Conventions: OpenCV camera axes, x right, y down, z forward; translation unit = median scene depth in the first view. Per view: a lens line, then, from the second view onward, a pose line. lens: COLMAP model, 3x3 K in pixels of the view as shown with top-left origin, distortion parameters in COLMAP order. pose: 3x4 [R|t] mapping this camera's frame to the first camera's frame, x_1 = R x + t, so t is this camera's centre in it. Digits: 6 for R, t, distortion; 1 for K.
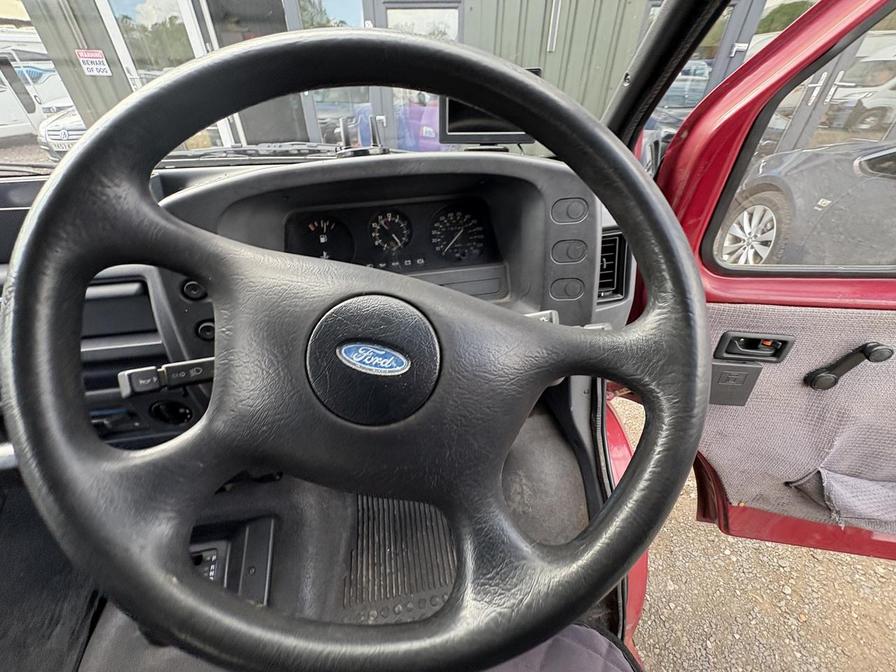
lens RADIAL K [[357.8, 0, 448.0], [0, 357.8, 336.0], [0, 0, 1]] dist [0.002343, 0.000036]
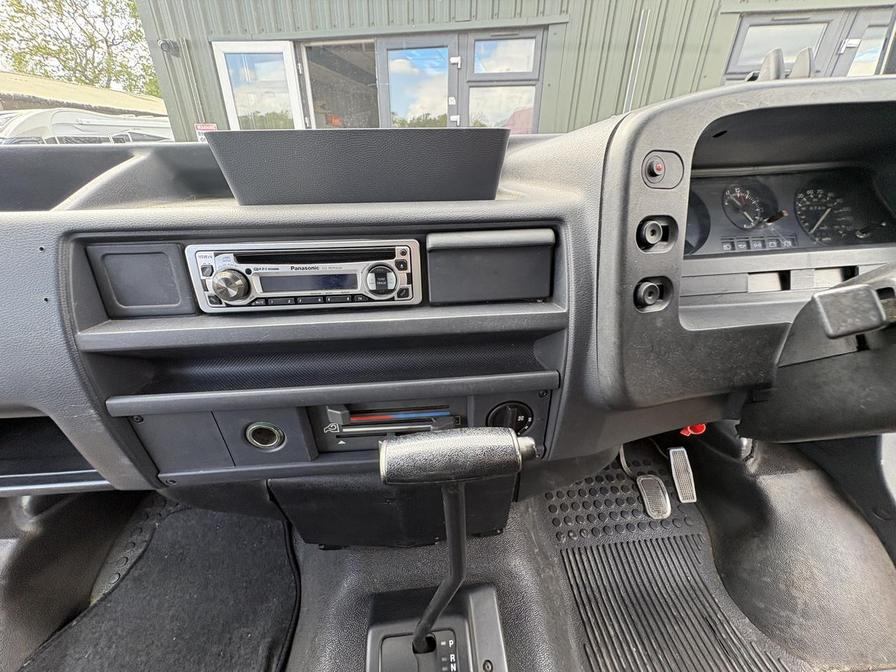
lens RADIAL K [[357.8, 0, 448.0], [0, 357.8, 336.0], [0, 0, 1]] dist [0.002343, 0.000036]
pose [[0.996876, 0.034506, -0.071052, -0.741628], [-0.045781, 0.985440, -0.163742, 0.150371], [0.064367, 0.166484, 0.983941, 0.209914]]
